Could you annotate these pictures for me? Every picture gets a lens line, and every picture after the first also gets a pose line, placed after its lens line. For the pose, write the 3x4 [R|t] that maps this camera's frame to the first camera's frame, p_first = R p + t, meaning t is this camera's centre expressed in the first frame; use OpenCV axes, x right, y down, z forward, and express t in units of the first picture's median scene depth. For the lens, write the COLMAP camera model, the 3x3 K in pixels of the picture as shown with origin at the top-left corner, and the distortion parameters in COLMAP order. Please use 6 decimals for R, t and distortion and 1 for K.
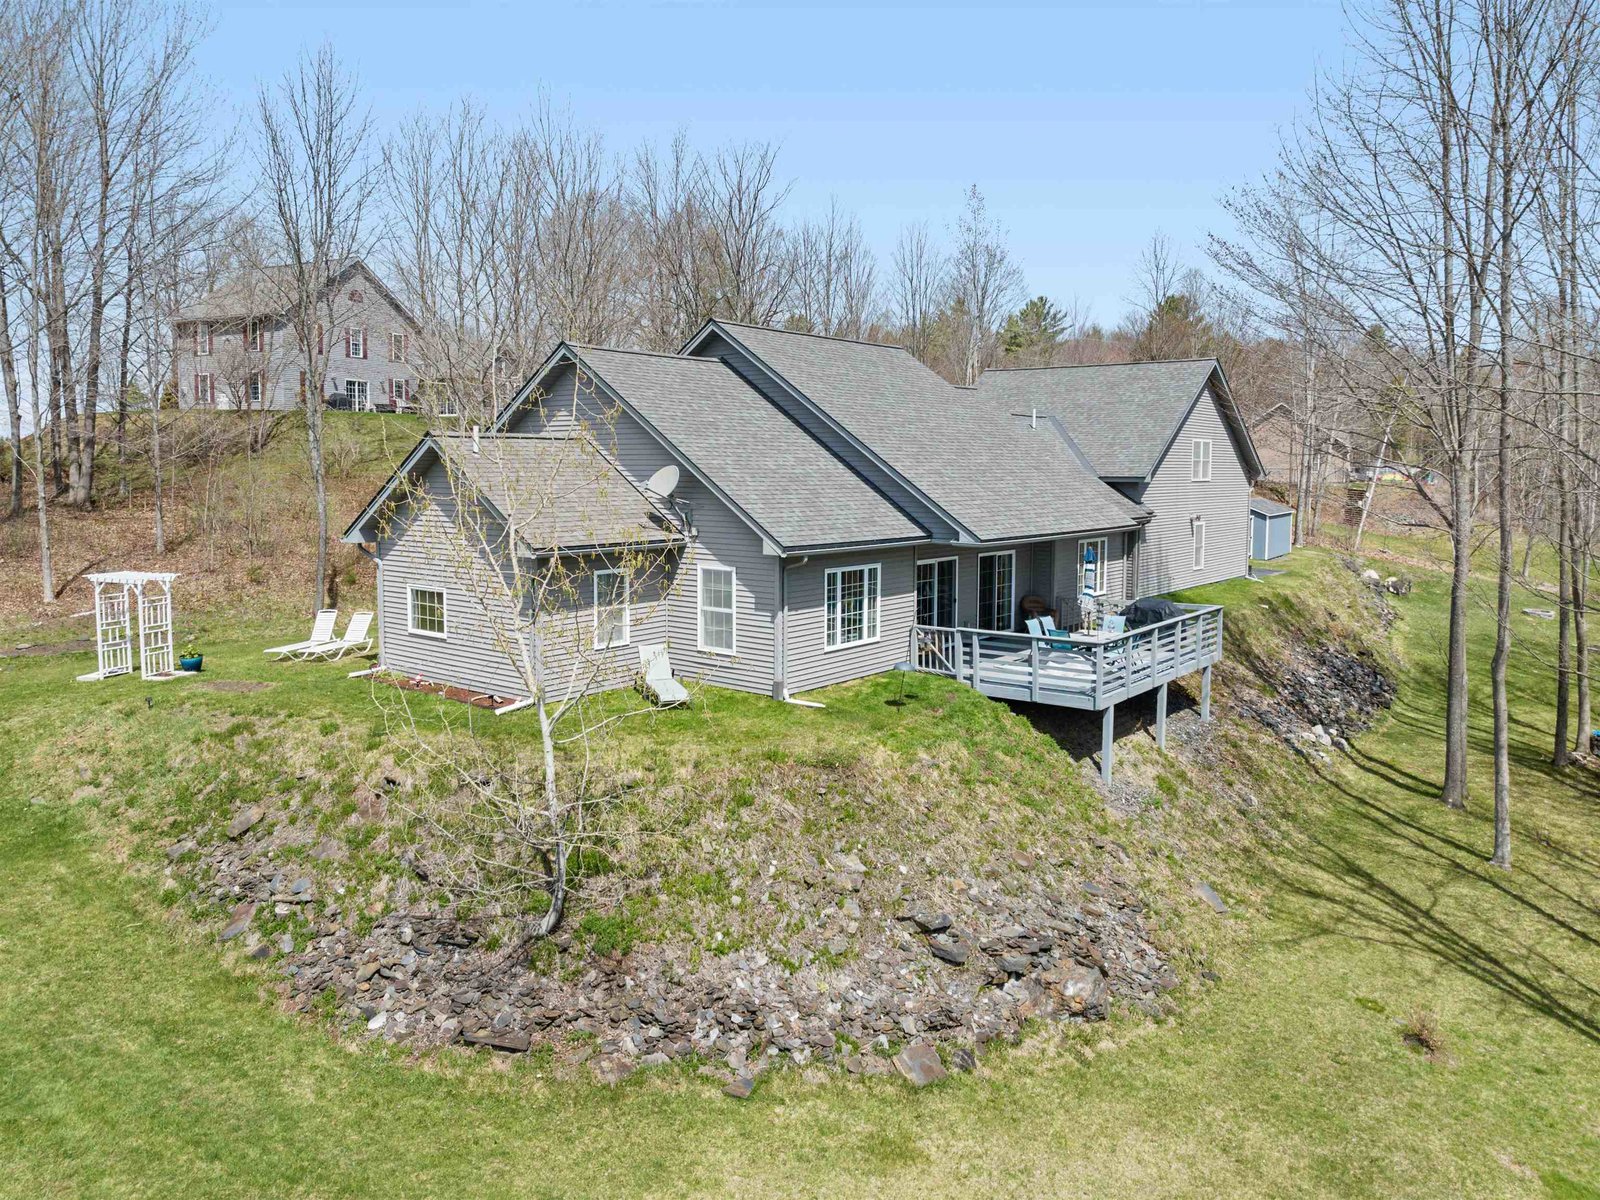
lens RADIAL K [[1121.8, 0, 800.0], [0, 1121.8, 600.0], [0, 0, 1]] dist [-0.029380, -0.004895]
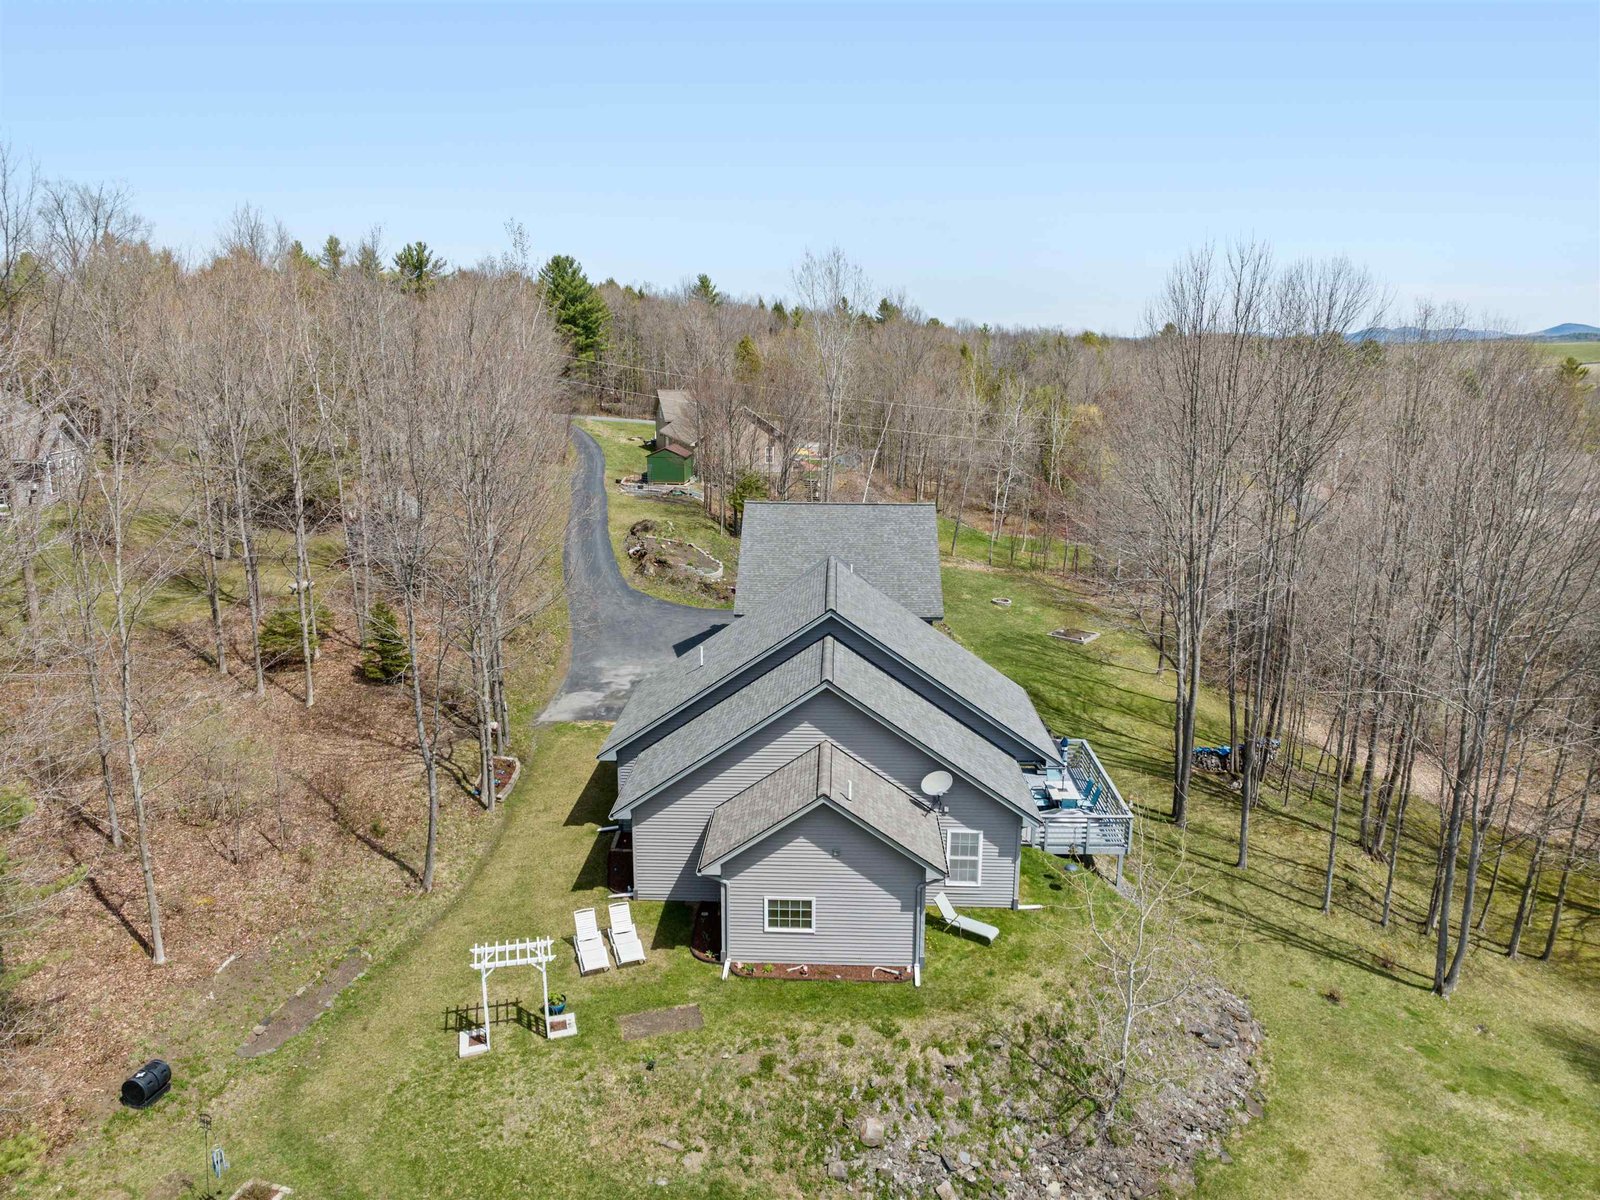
lens RADIAL K [[1121.8, 0, 800.0], [0, 1121.8, 600.0], [0, 0, 1]] dist [-0.029380, -0.004895]
pose [[0.798205, -0.131384, 0.587884, -1.069339], [0.069614, 0.989505, 0.126622, -0.529151], [-0.598350, -0.060145, 0.798974, -0.019186]]
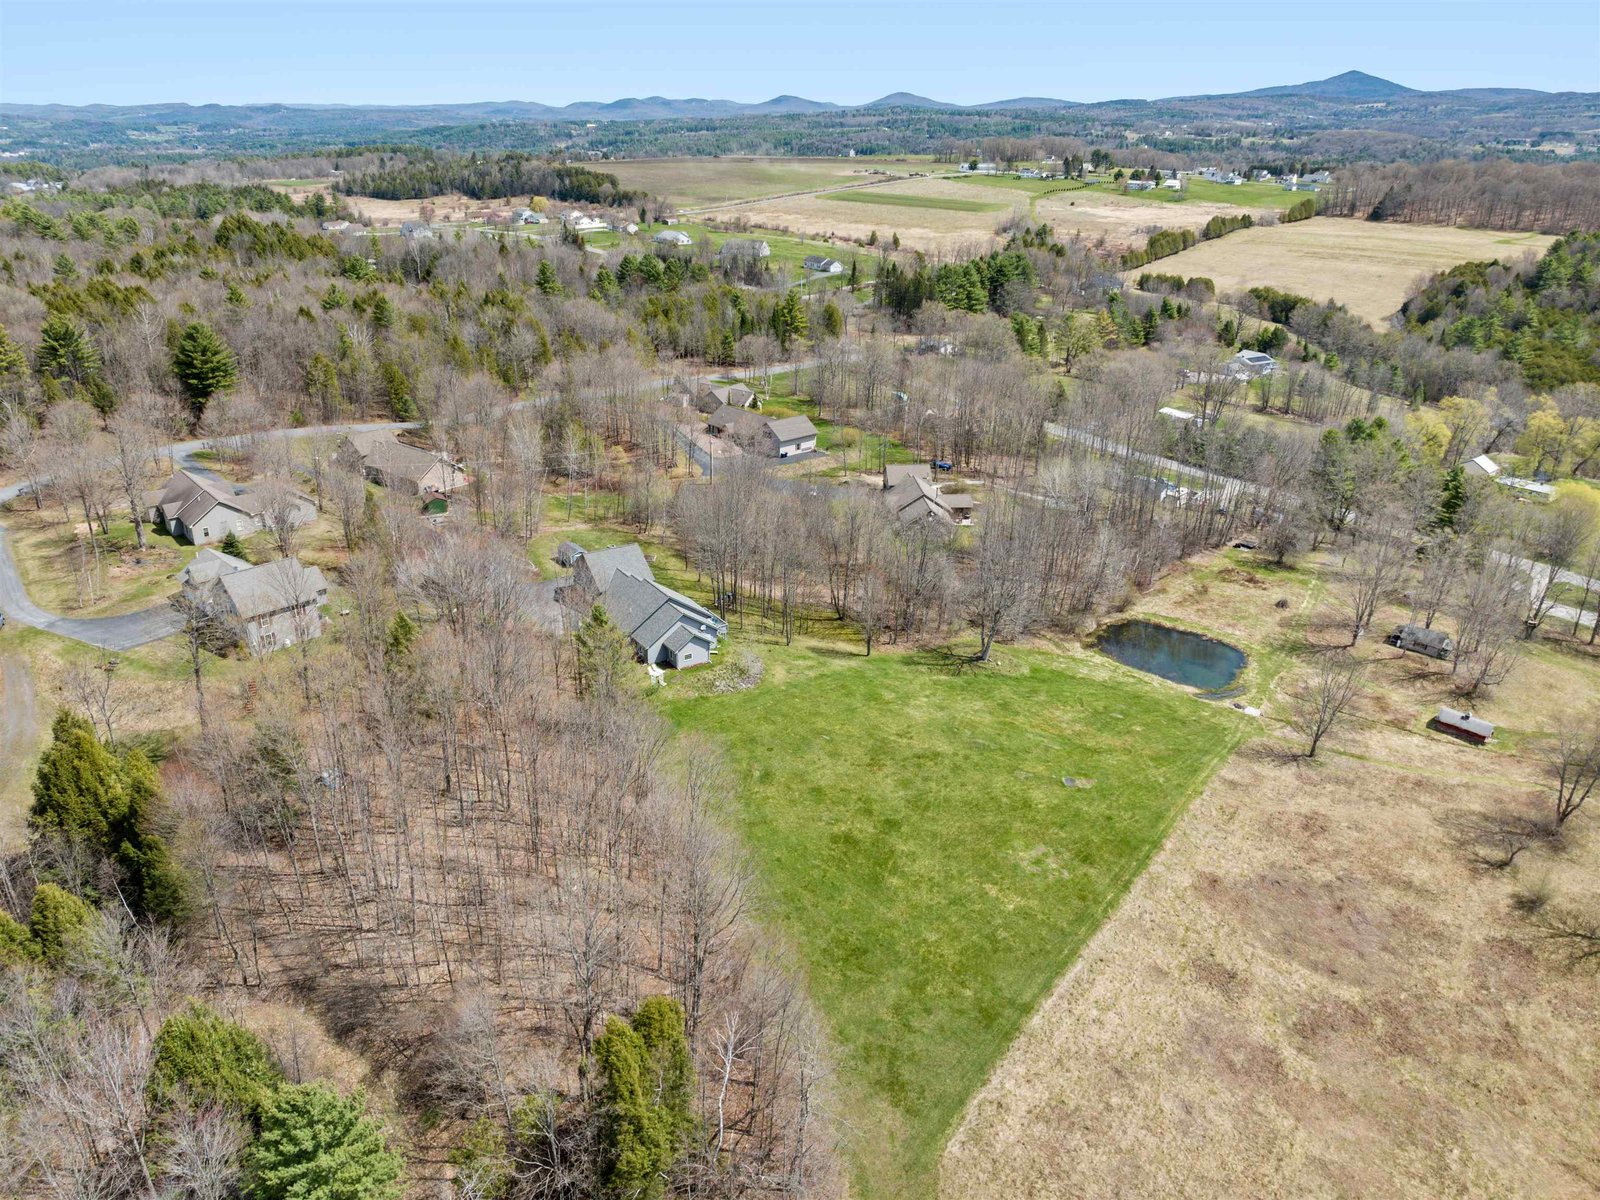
lens RADIAL K [[1121.8, 0, 800.0], [0, 1121.8, 600.0], [0, 0, 1]] dist [-0.029380, -0.004895]
pose [[0.320794, -0.375106, 0.869705, -6.378974], [0.110871, 0.926794, 0.358833, -2.900238], [-0.940638, -0.018686, 0.338898, -2.150310]]
